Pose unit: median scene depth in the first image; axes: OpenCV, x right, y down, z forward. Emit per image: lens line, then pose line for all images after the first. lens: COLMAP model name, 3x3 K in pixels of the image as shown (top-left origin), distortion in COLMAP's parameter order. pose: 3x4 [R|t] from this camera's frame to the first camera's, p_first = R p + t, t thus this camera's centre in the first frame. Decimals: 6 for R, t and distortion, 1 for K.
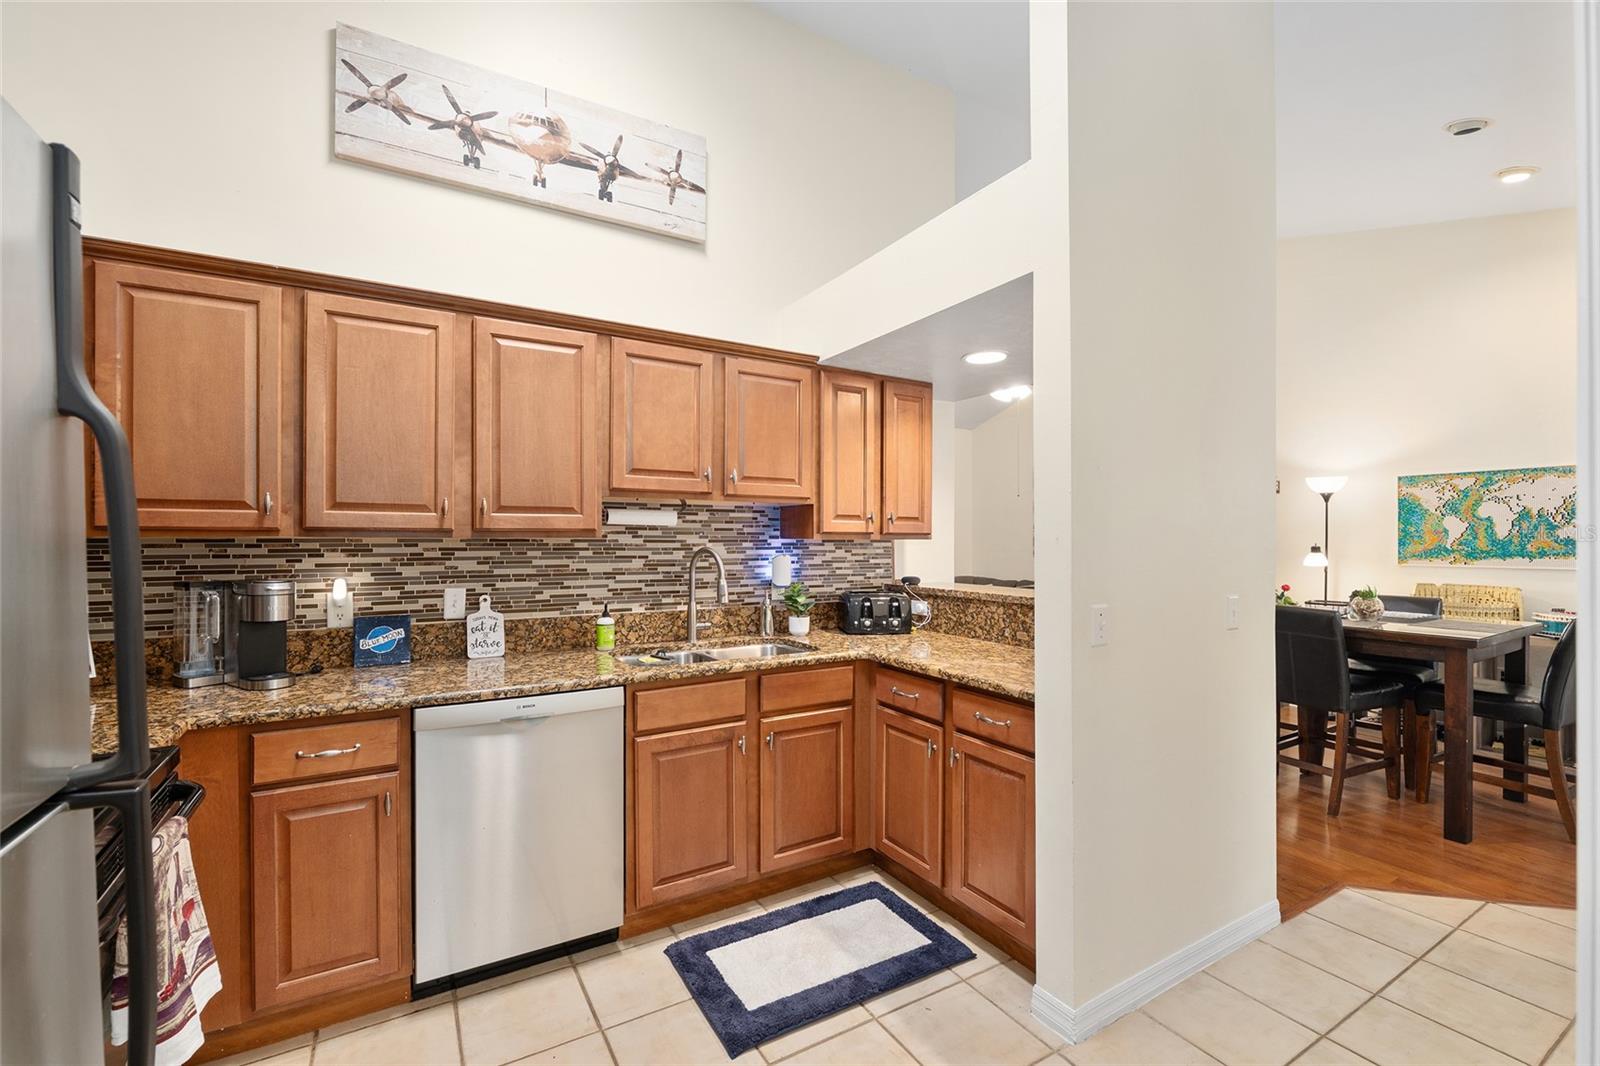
lens RADIAL K [[684.1, 0, 797.1], [0, 684.1, 536.2], [0, 0, 1]] dist [-0.008000, 0.000337]
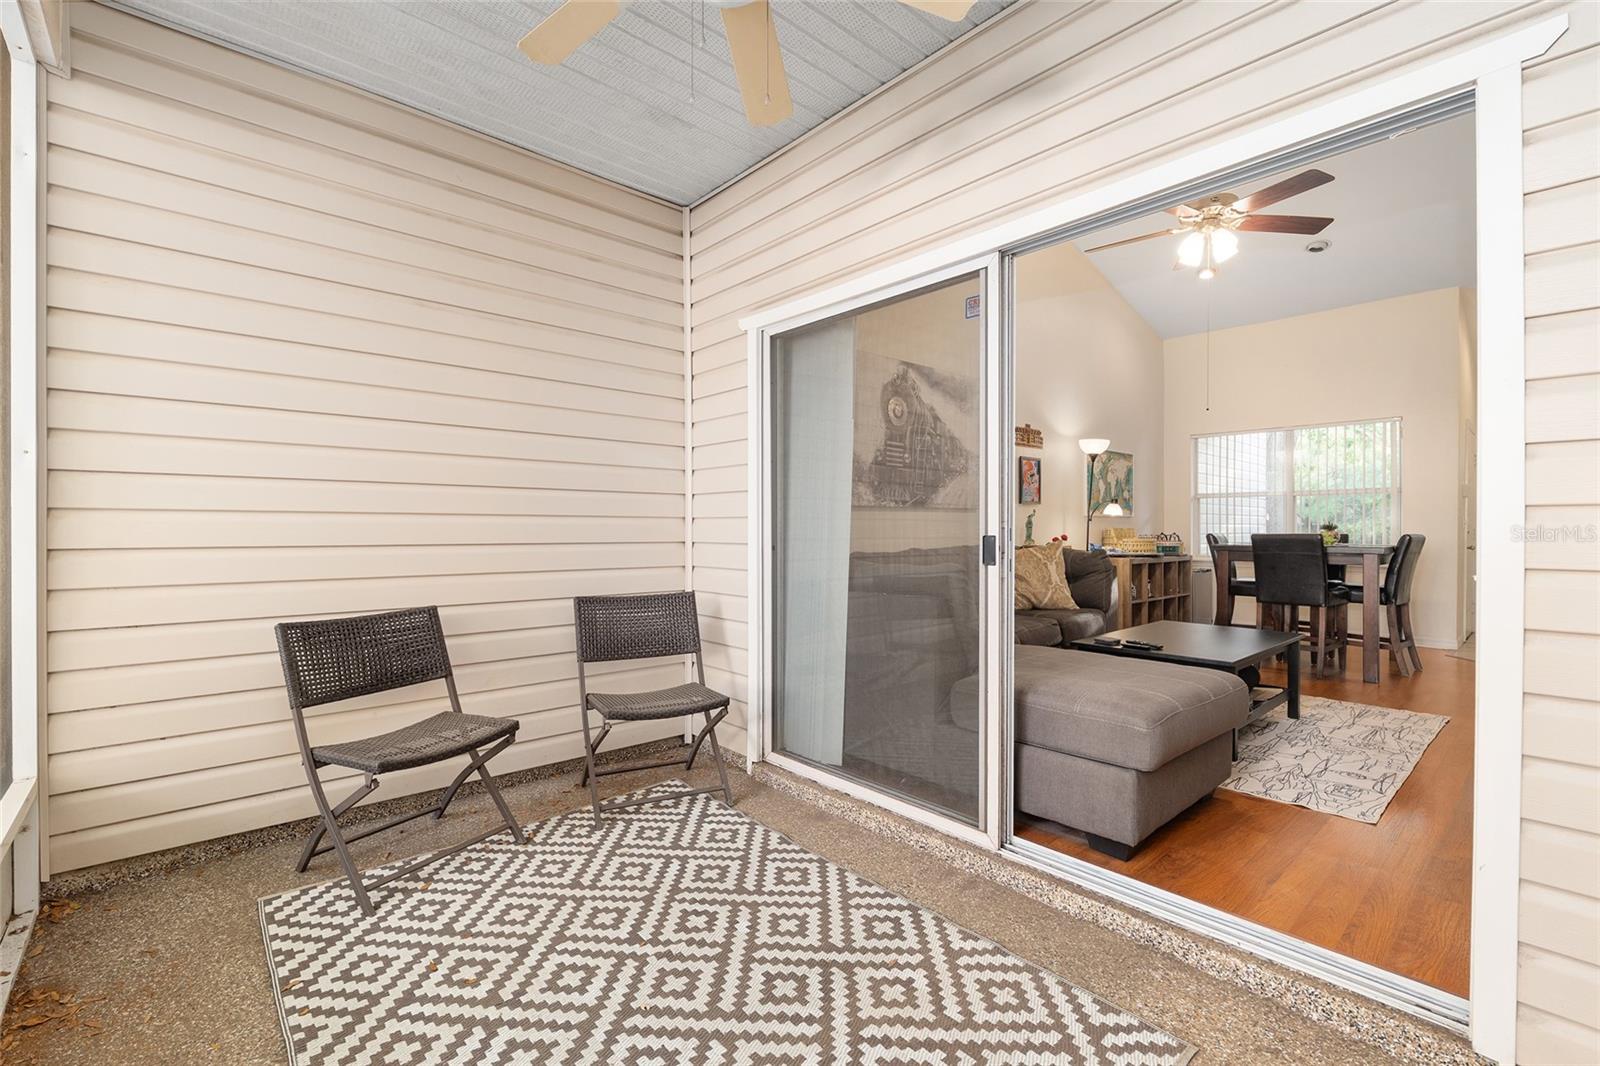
lens RADIAL K [[690.7, 0, 797.5], [0, 690.7, 535.1], [0, 0, 1]] dist [-0.007141, -0.000293]
pose [[-0.191071, -0.010044, 0.981525, -0.540374], [-0.007614, 0.999933, 0.008751, 0.127662], [-0.981547, -0.005801, -0.191135, 3.157170]]
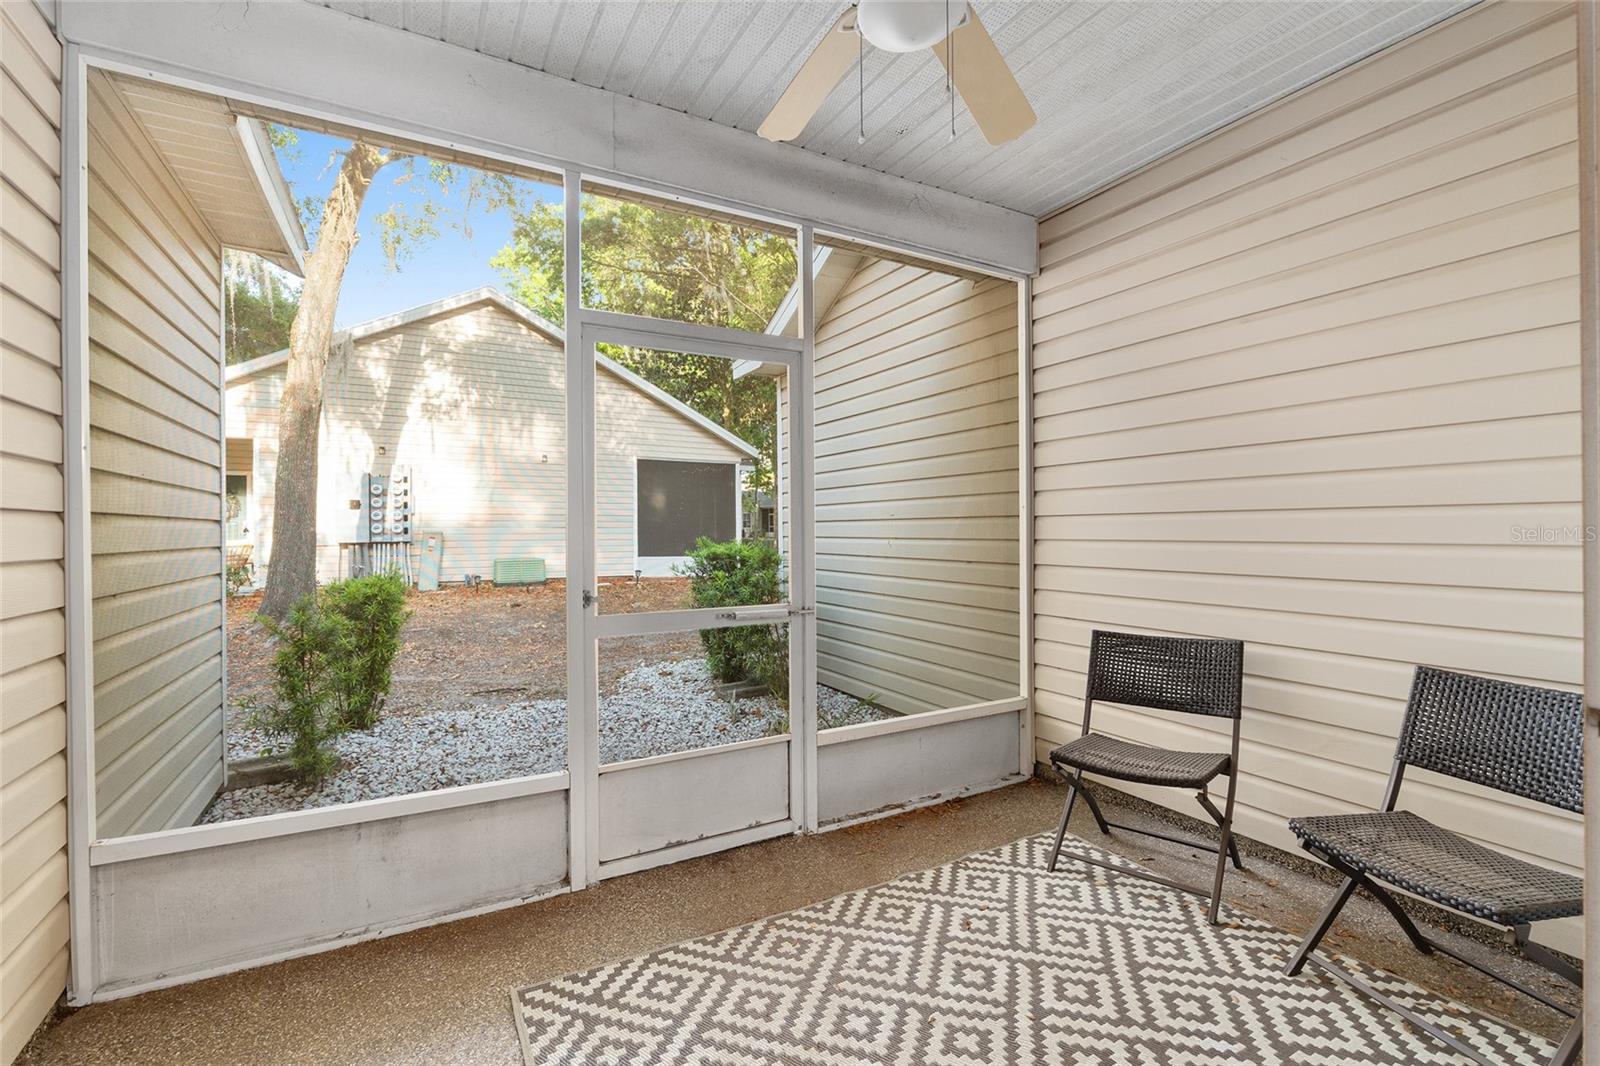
lens RADIAL K [[702.7, 0, 802.2], [0, 702.7, 529.8], [0, 0, 1]] dist [-0.004140, 0.000103]
pose [[0.999740, -0.006785, -0.021789, -0.132181], [0.006864, 0.999970, 0.003519, 0.093568], [0.021764, -0.003668, 0.999756, 2.641853]]
